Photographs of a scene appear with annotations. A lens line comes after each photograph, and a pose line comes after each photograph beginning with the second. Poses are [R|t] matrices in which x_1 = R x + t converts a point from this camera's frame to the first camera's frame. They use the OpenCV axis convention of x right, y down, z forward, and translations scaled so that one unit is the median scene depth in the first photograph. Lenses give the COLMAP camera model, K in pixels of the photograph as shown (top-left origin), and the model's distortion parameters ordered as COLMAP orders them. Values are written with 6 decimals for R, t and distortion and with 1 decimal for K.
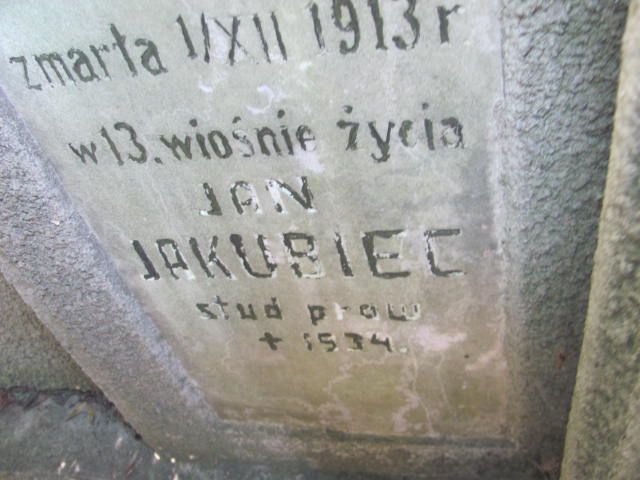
lens RADIAL K [[660.2, 0, 320.0], [0, 660.2, 240.0], [0, 0, 1]] dist [-0.225712, 0.233408]
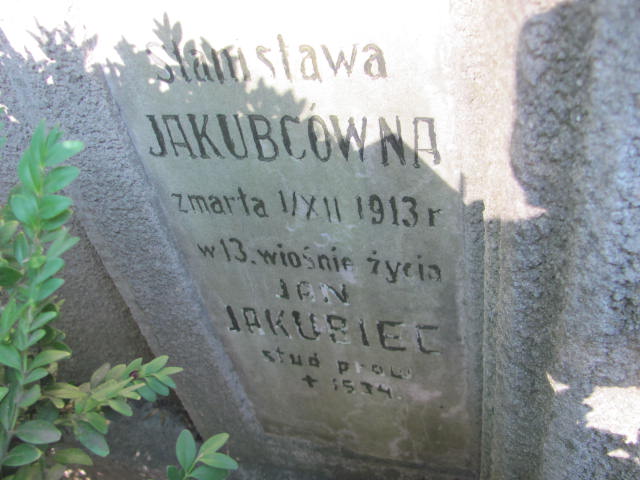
lens RADIAL K [[660.2, 0, 320.0], [0, 660.2, 240.0], [0, 0, 1]] dist [-0.225712, 0.233408]
pose [[0.992308, 0.106082, -0.063809, 0.008422], [-0.109101, 0.992973, -0.045843, -0.113821], [0.058498, 0.052452, 0.996909, -0.565289]]
